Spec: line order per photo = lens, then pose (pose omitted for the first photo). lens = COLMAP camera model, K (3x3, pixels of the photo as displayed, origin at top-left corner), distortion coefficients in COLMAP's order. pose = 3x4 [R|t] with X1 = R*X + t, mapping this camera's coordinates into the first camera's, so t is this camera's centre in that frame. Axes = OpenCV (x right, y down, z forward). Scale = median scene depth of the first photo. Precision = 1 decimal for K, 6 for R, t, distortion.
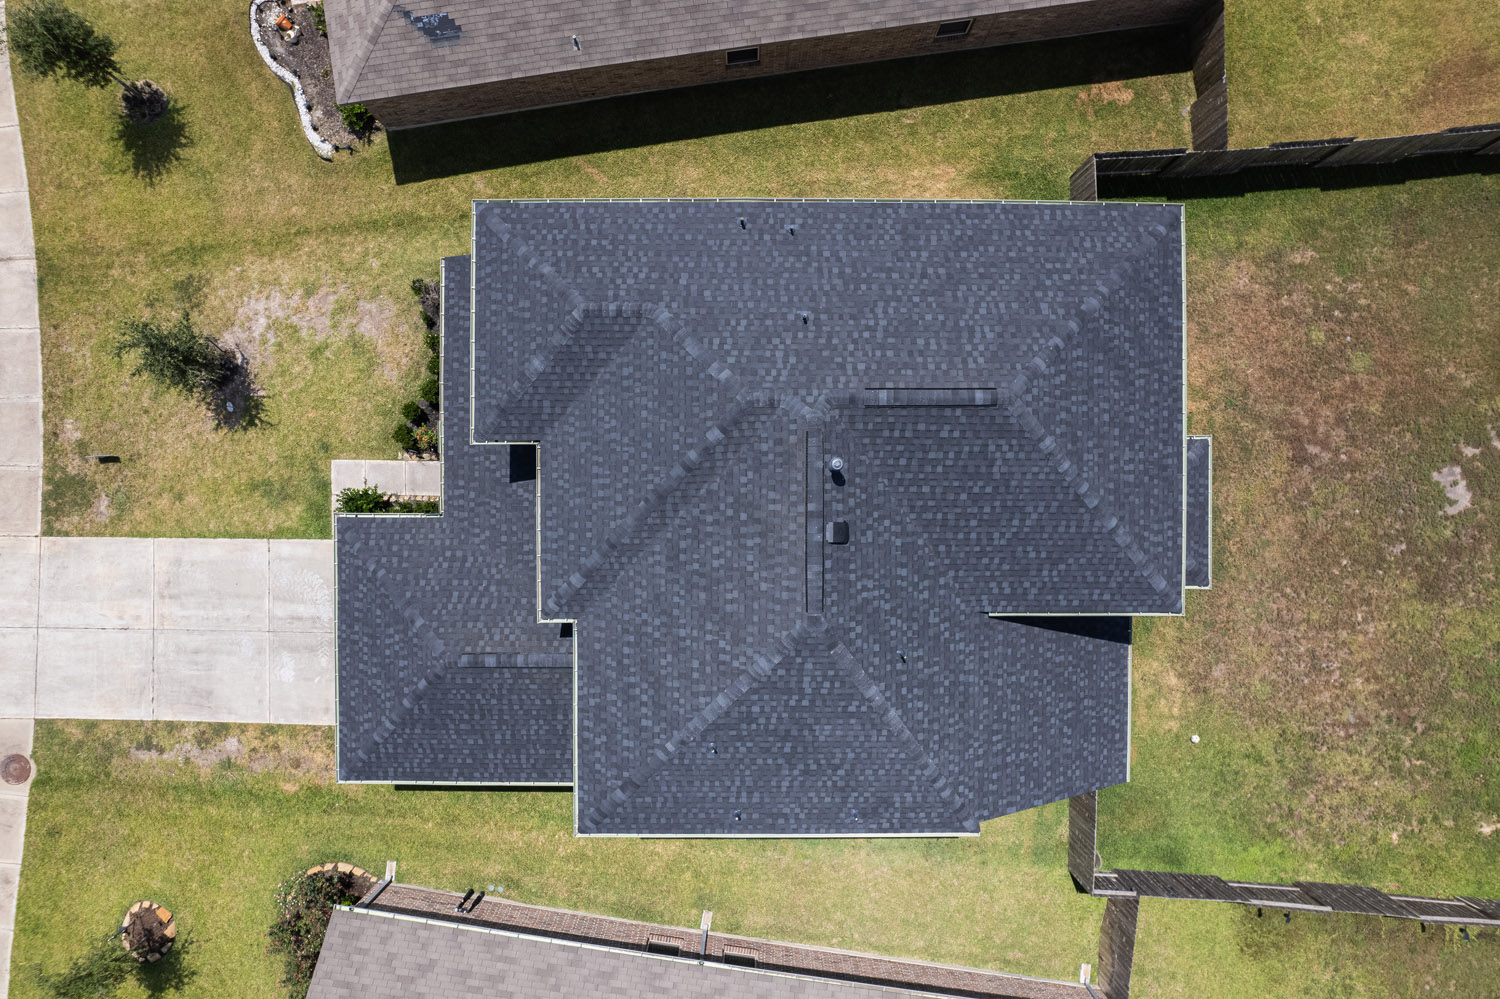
lens RADIAL K [[955.0, 0, 759.3], [0, 955.0, 500.0], [0, 0, 1]] dist [-0.053438, 0.049308]
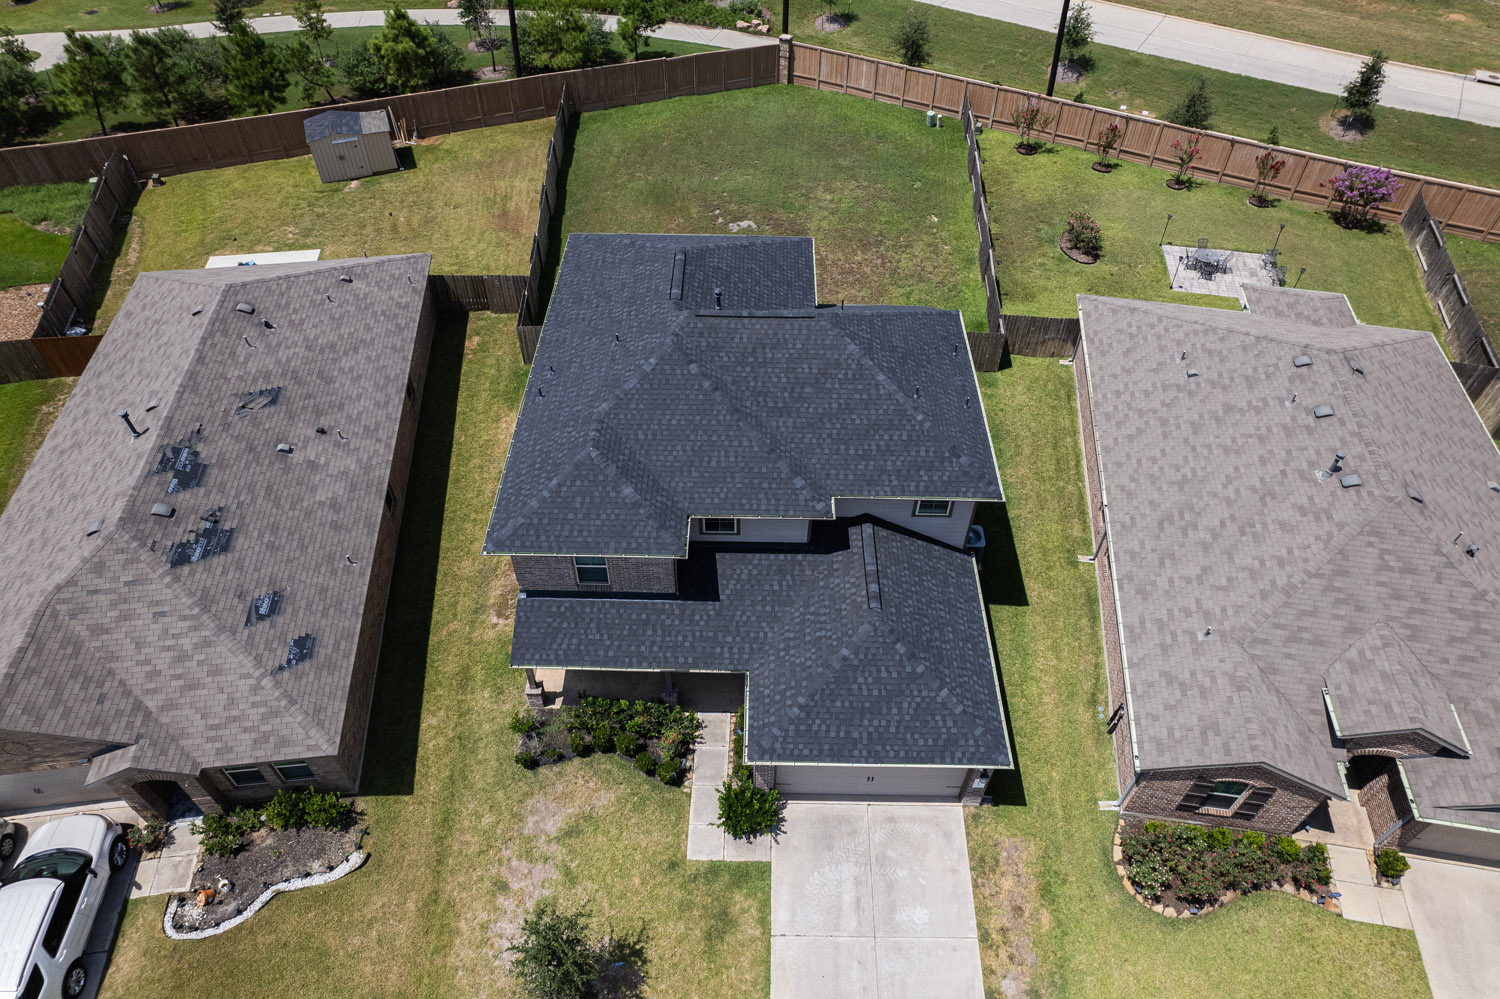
lens RADIAL K [[955.0, 0, 745.9], [0, 955.0, 498.3], [0, 0, 1]] dist [-0.053438, 0.049308]
pose [[0.017339, -0.730145, 0.683073, -0.874140], [0.999830, 0.016917, -0.007296, 0.017980], [-0.006229, 0.683083, 0.730314, 0.068296]]
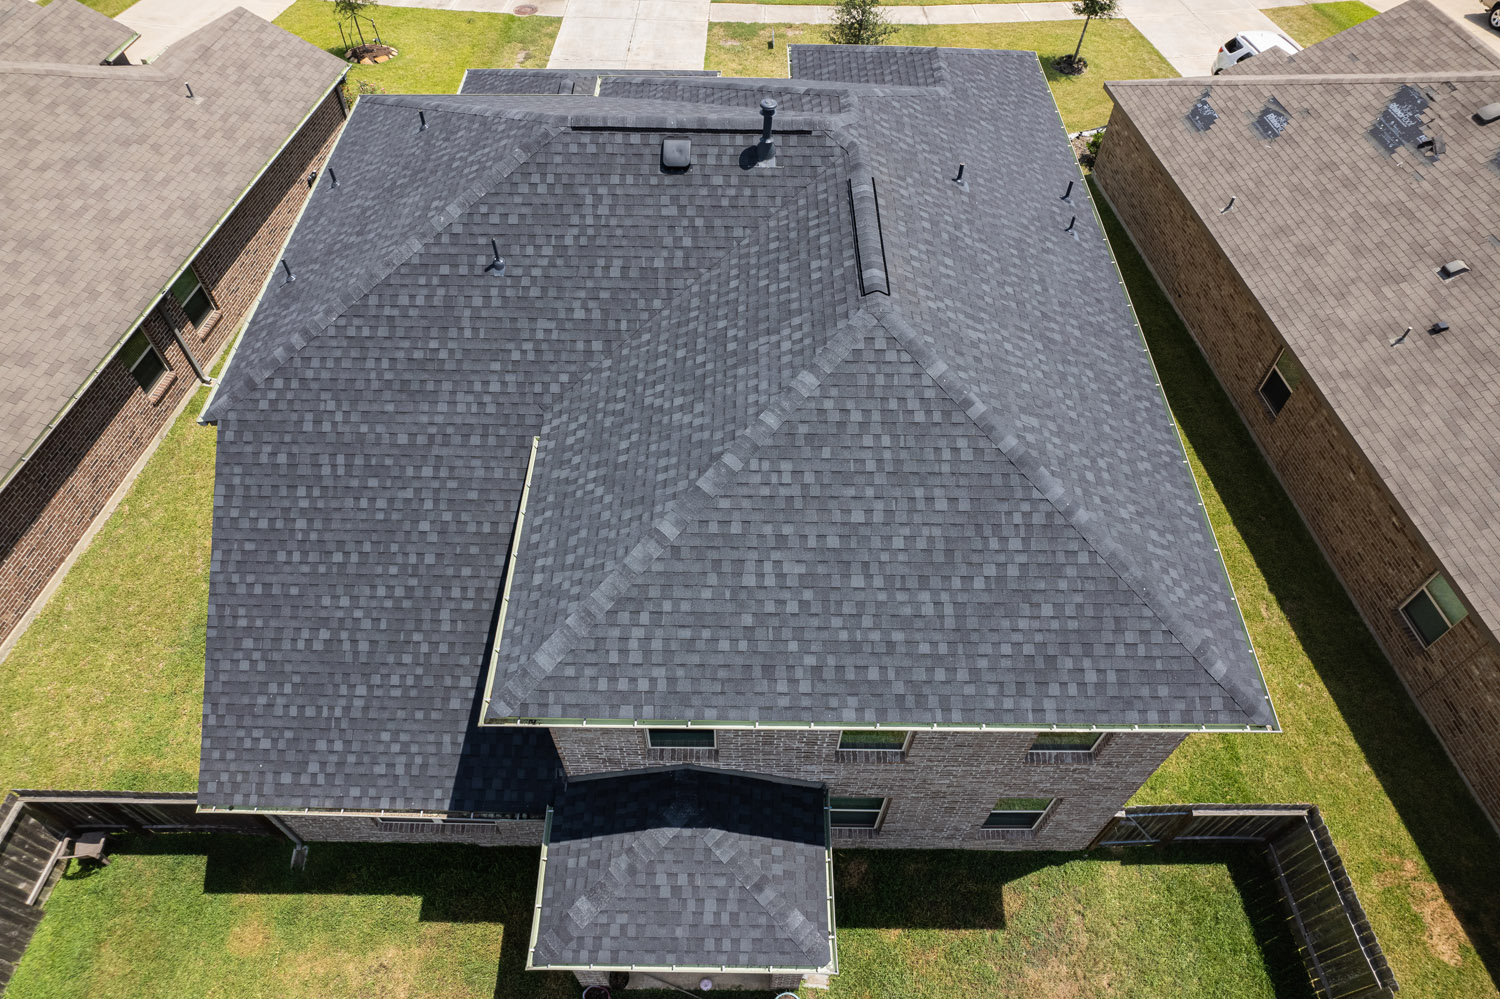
lens RADIAL K [[955.0, 0, 750.1], [0, 955.0, 509.8], [0, 0, 1]] dist [-0.053438, 0.049308]
pose [[-0.003654, 0.787464, -0.616350, 0.558892], [-0.999873, -0.012438, -0.009964, -0.014104], [-0.015512, 0.616235, 0.787409, 0.435951]]
